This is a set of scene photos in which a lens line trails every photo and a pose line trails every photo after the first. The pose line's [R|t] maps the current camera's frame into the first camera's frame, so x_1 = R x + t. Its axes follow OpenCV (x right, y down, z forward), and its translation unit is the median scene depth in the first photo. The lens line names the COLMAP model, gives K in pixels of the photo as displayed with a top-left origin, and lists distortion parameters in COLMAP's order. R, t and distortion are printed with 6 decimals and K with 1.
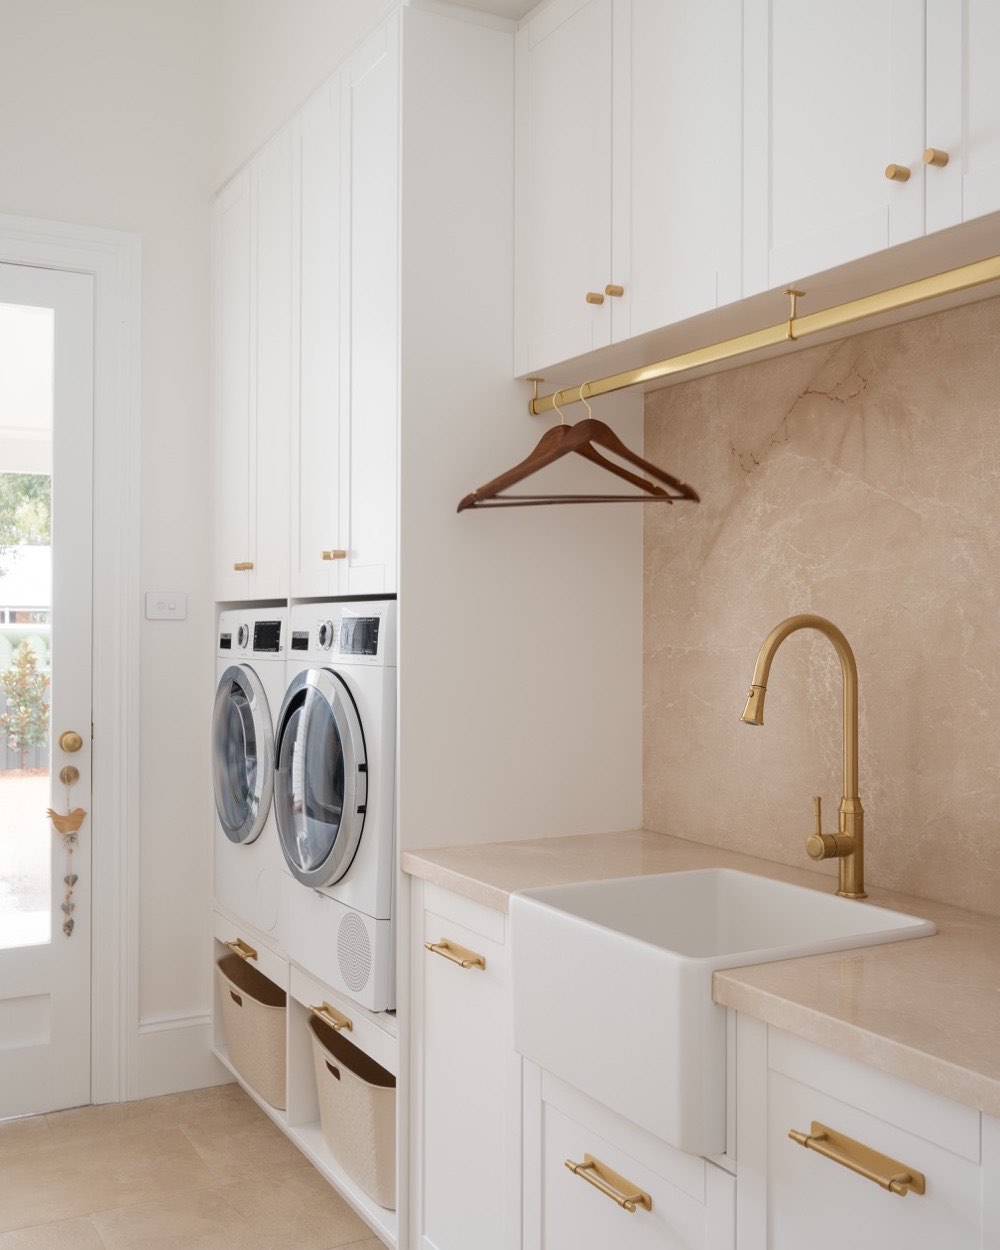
lens RADIAL K [[1302.8, 0, 500.4], [0, 1302.8, 626.7], [0, 0, 1]] dist [-0.000542, 0.000000]
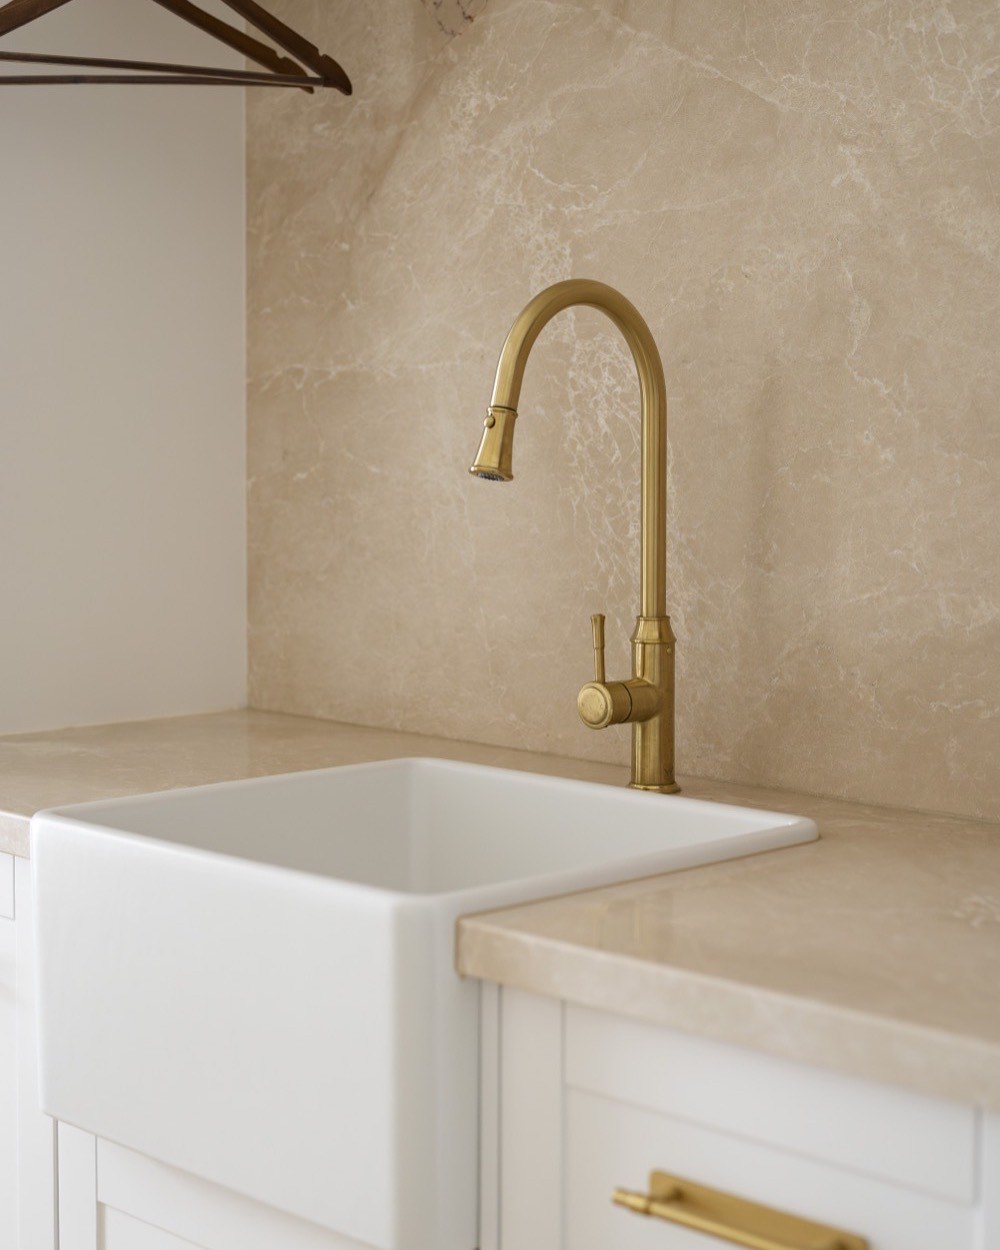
lens RADIAL K [[2164.5, 0, 499.1], [0, 2164.5, 622.7], [0, 0, 1]] dist [0.002033, 0.000000]
pose [[0.957024, -0.019353, 0.289363, -0.062116], [-0.000367, 0.997689, 0.067940, 0.070998], [-0.290009, -0.065126, 0.954805, 0.134409]]
